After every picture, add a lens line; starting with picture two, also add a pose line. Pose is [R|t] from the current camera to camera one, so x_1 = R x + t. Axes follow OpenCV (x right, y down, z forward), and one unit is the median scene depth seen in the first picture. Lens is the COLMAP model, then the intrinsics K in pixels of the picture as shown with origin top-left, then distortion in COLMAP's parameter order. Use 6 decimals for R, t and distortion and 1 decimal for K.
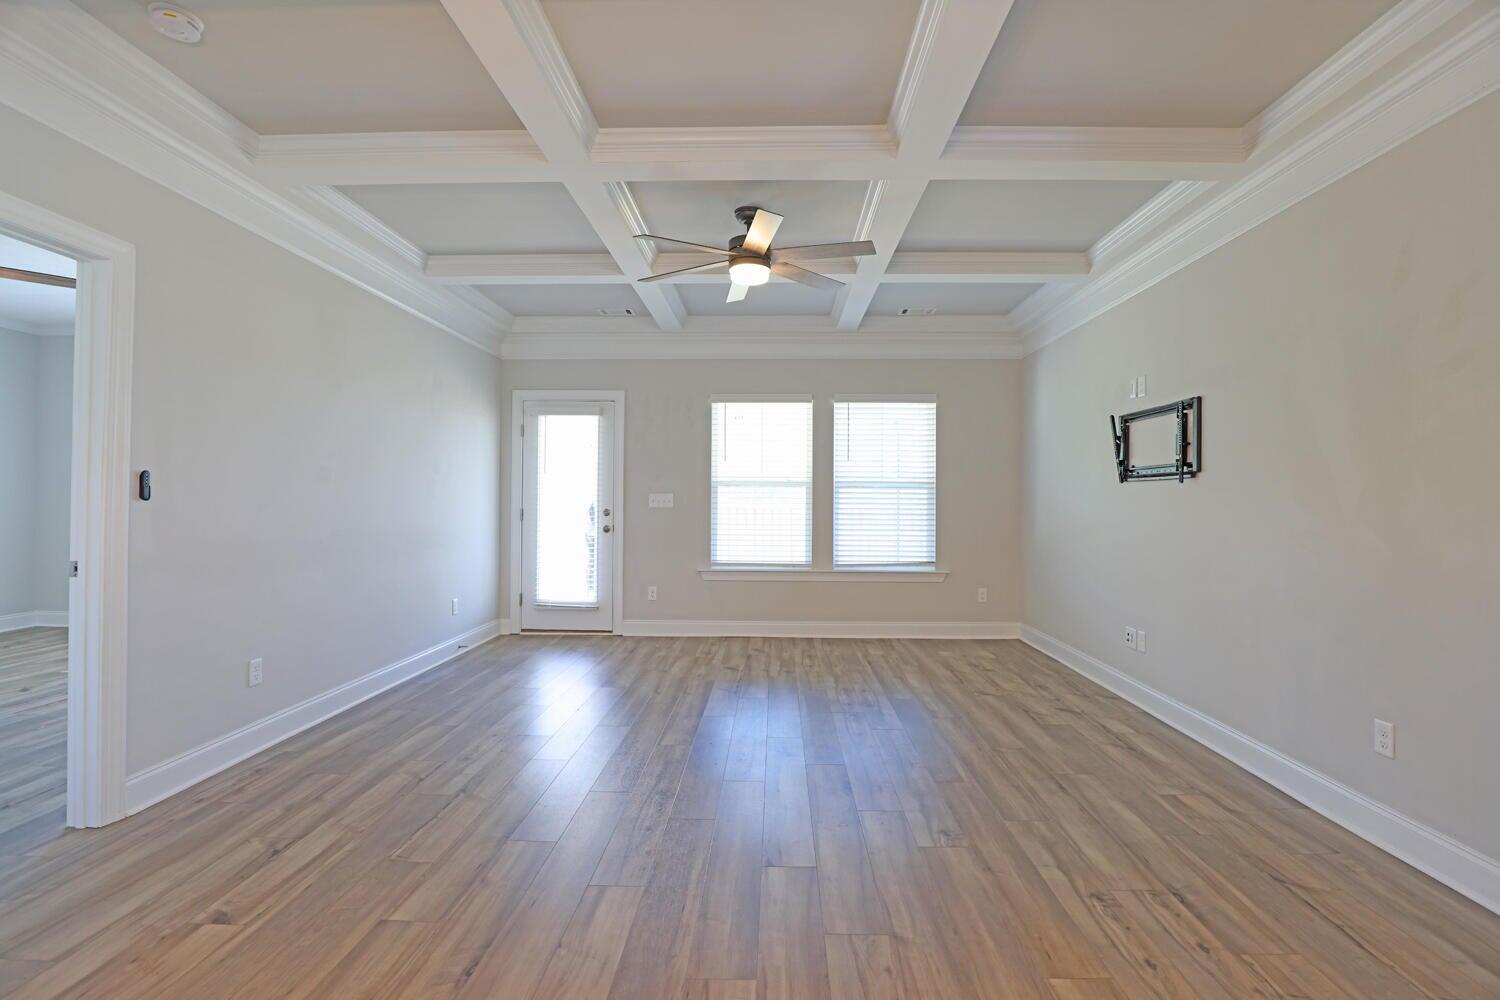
lens RADIAL K [[687.1, 0, 750.0], [0, 687.1, 500.0], [0, 0, 1]] dist [-0.044442, 0.000288]
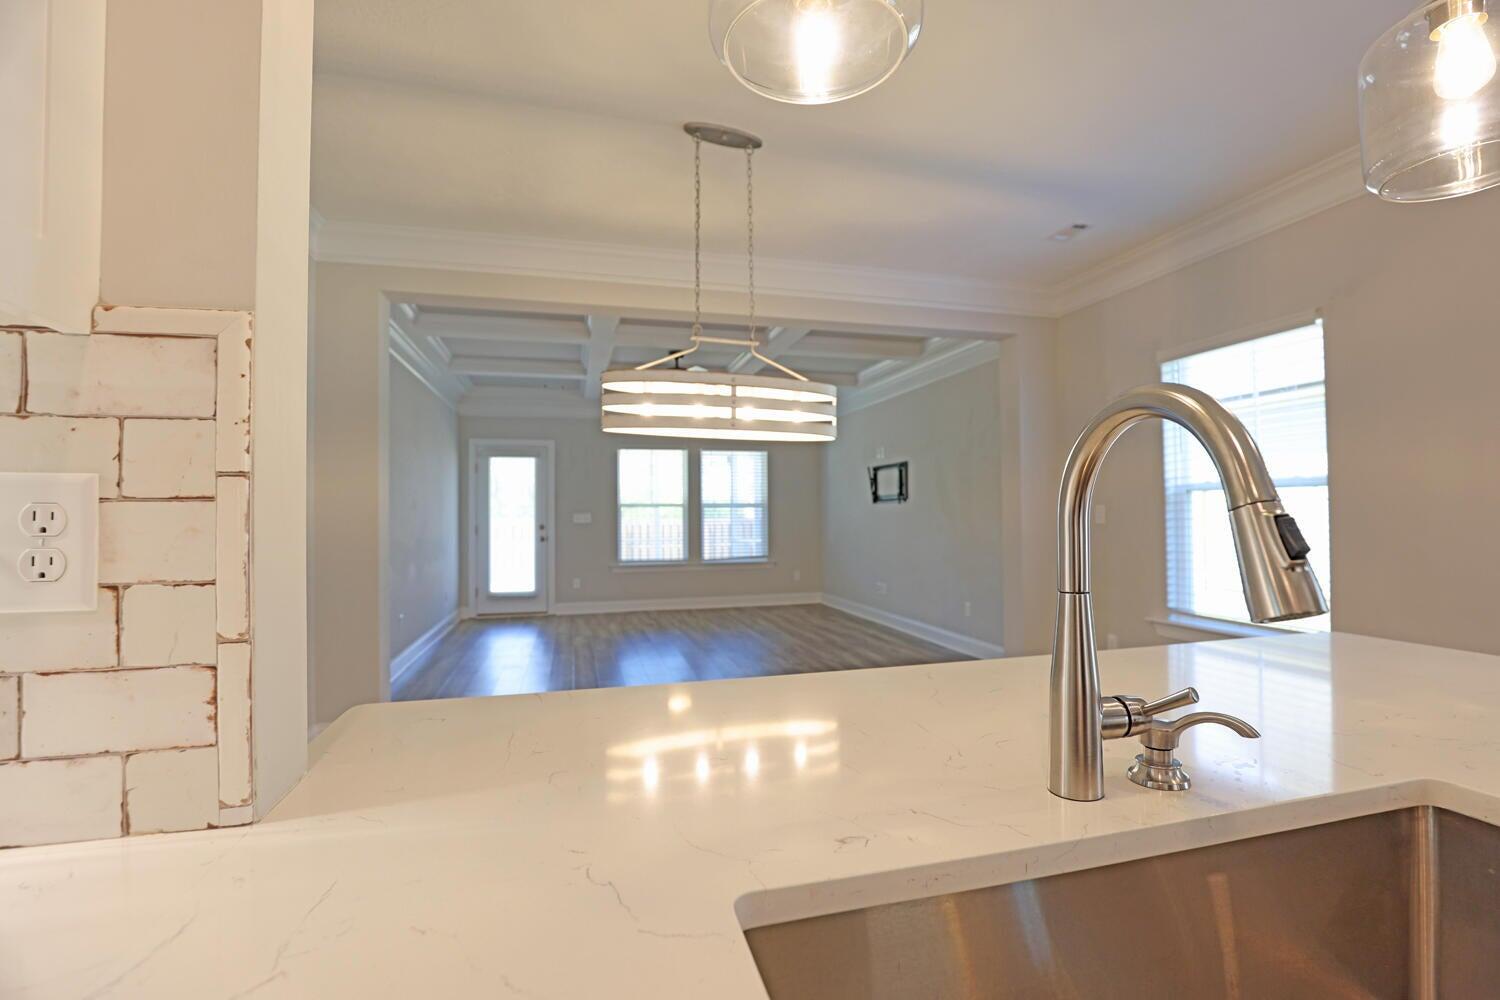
lens RADIAL K [[677.6, 0, 750.0], [0, 677.6, 500.0], [0, 0, 1]] dist [-0.013747, 0.000741]
pose [[0.958870, -0.007463, 0.283746, -0.197503], [0.014451, 0.999641, -0.022543, 0.000412], [-0.283476, 0.025716, 0.958634, -0.446787]]
